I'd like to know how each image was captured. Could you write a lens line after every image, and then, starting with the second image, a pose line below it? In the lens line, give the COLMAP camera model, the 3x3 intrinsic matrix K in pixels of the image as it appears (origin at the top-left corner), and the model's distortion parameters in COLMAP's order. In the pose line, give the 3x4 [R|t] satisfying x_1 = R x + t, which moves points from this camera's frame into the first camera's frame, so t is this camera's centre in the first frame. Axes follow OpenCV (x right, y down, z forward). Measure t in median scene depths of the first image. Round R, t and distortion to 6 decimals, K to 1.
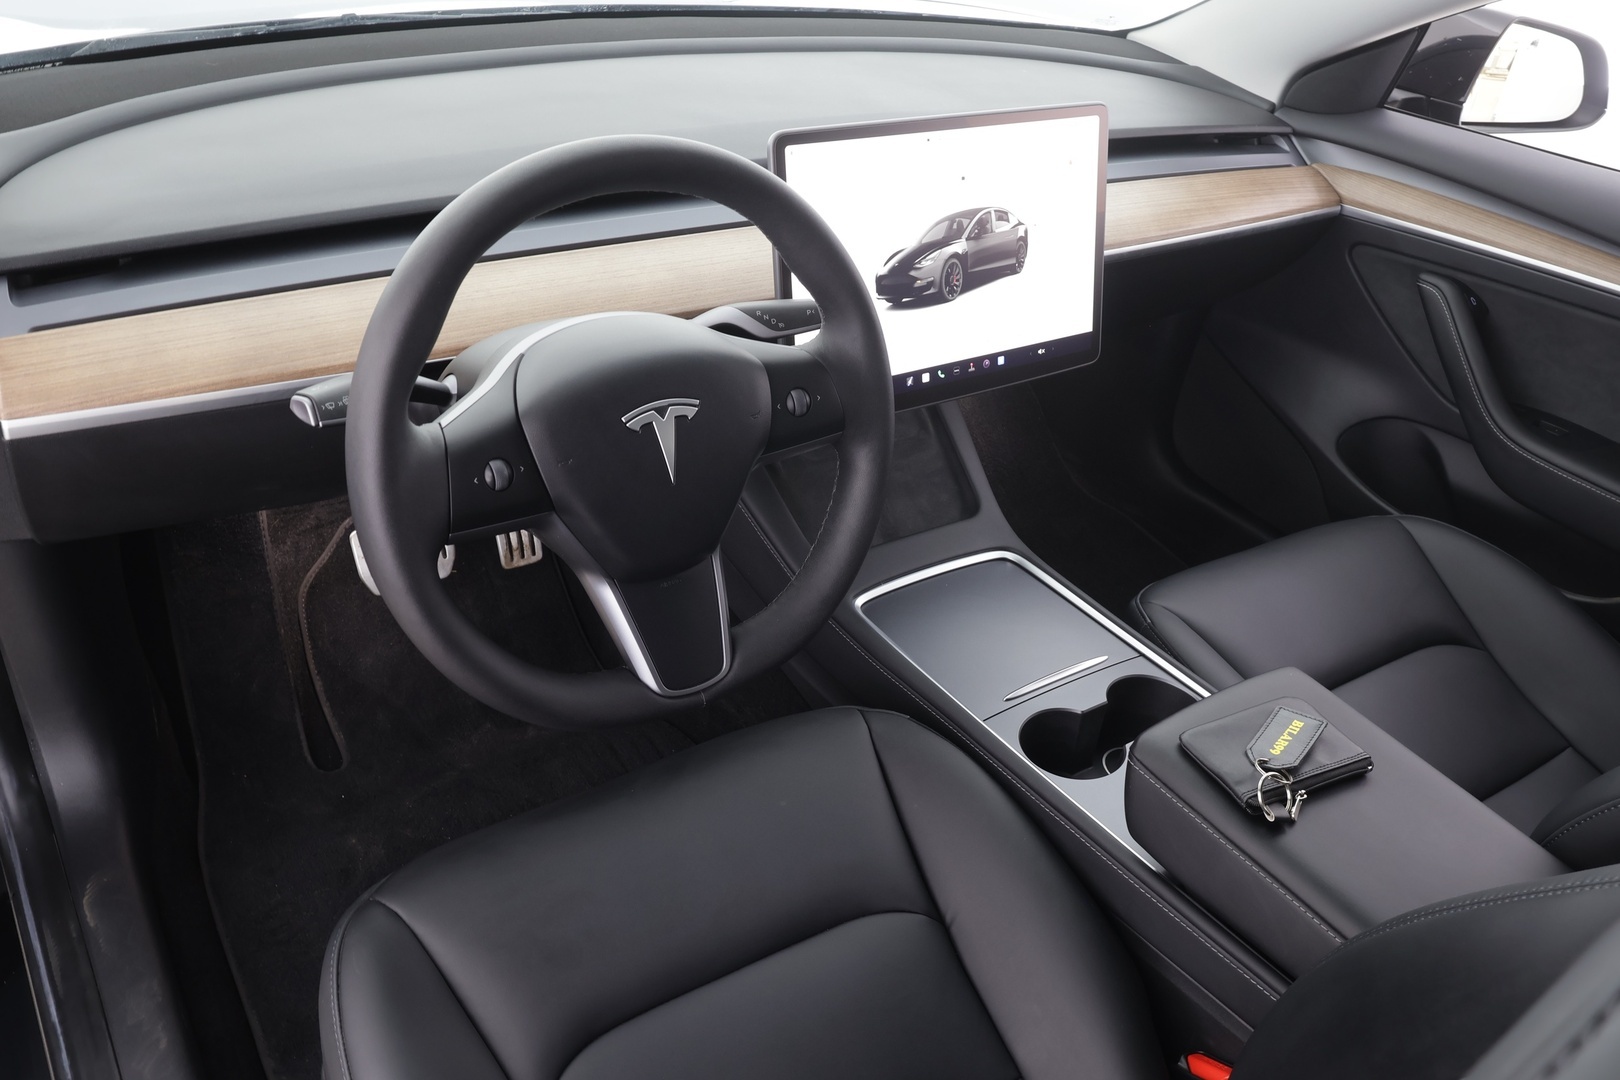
lens RADIAL K [[1370.5, 0, 810.0], [0, 1370.5, 540.0], [0, 0, 1]] dist [-0.011722, -0.009476]
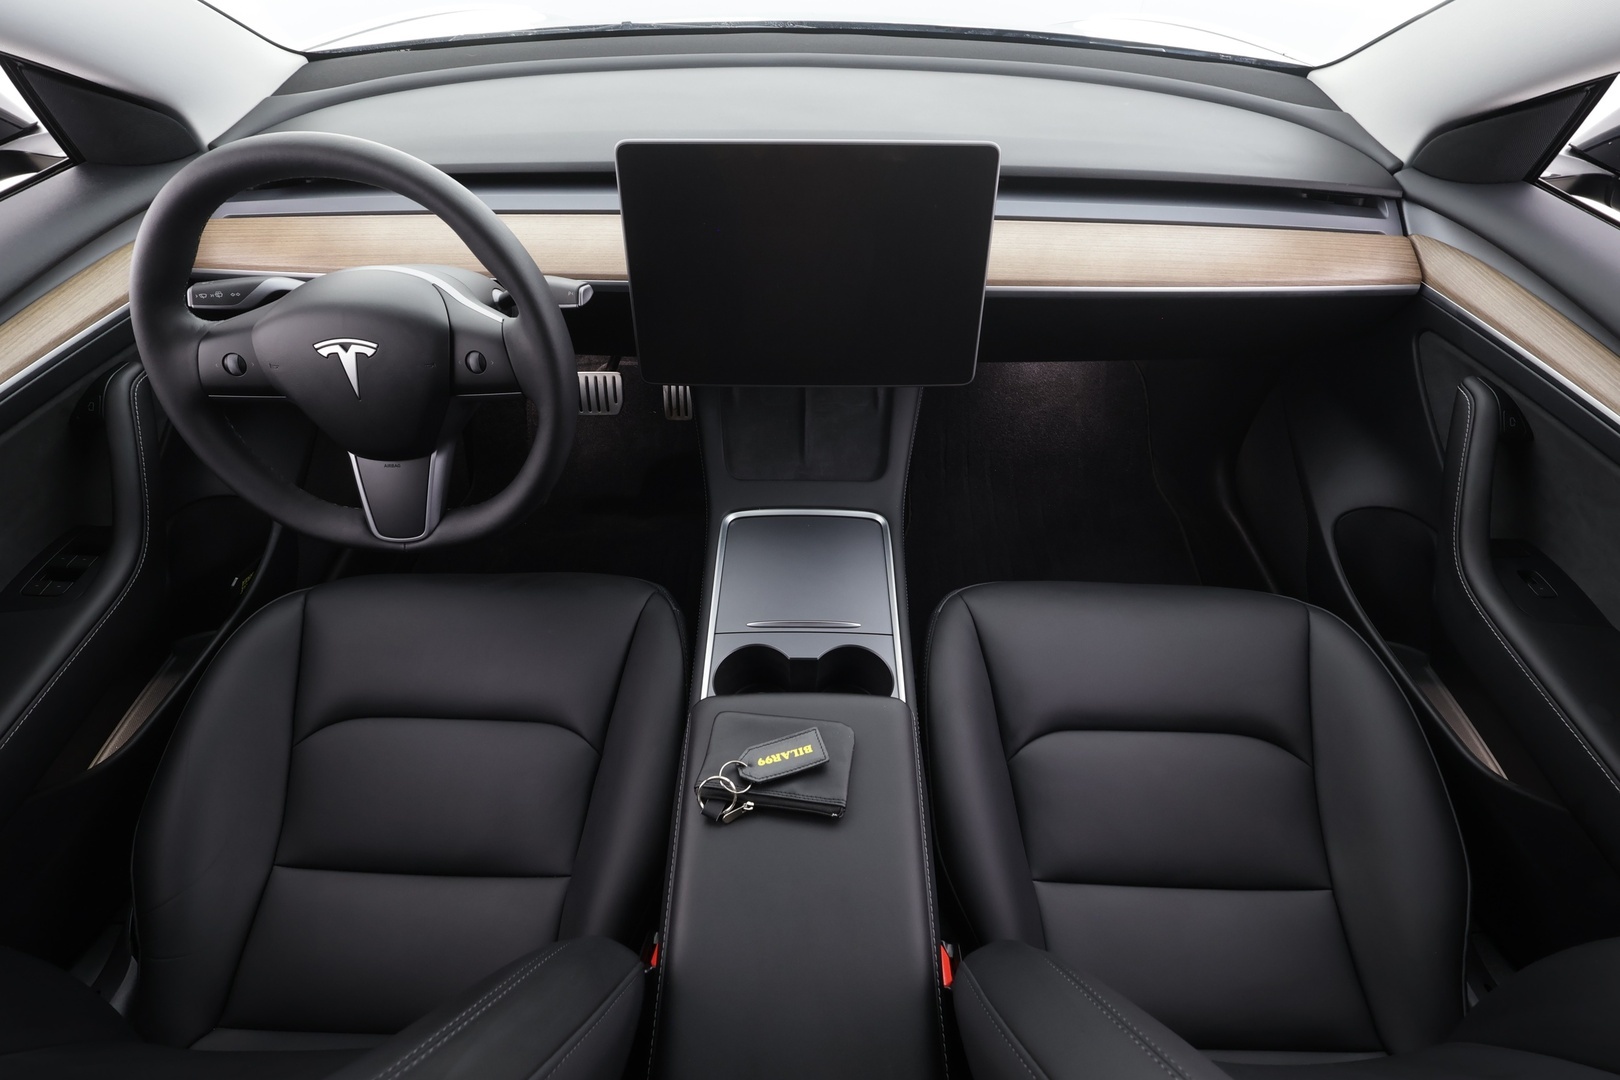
lens RADIAL K [[799.9, 0, 809.8], [0, 799.9, 560.7], [0, 0, 1]] dist [-0.011071, 0.001293]
pose [[0.800796, 0.357903, -0.480240, 0.404649], [-0.242091, 0.926823, 0.287038, -0.131003], [0.547829, -0.113597, 0.828842, 0.308059]]
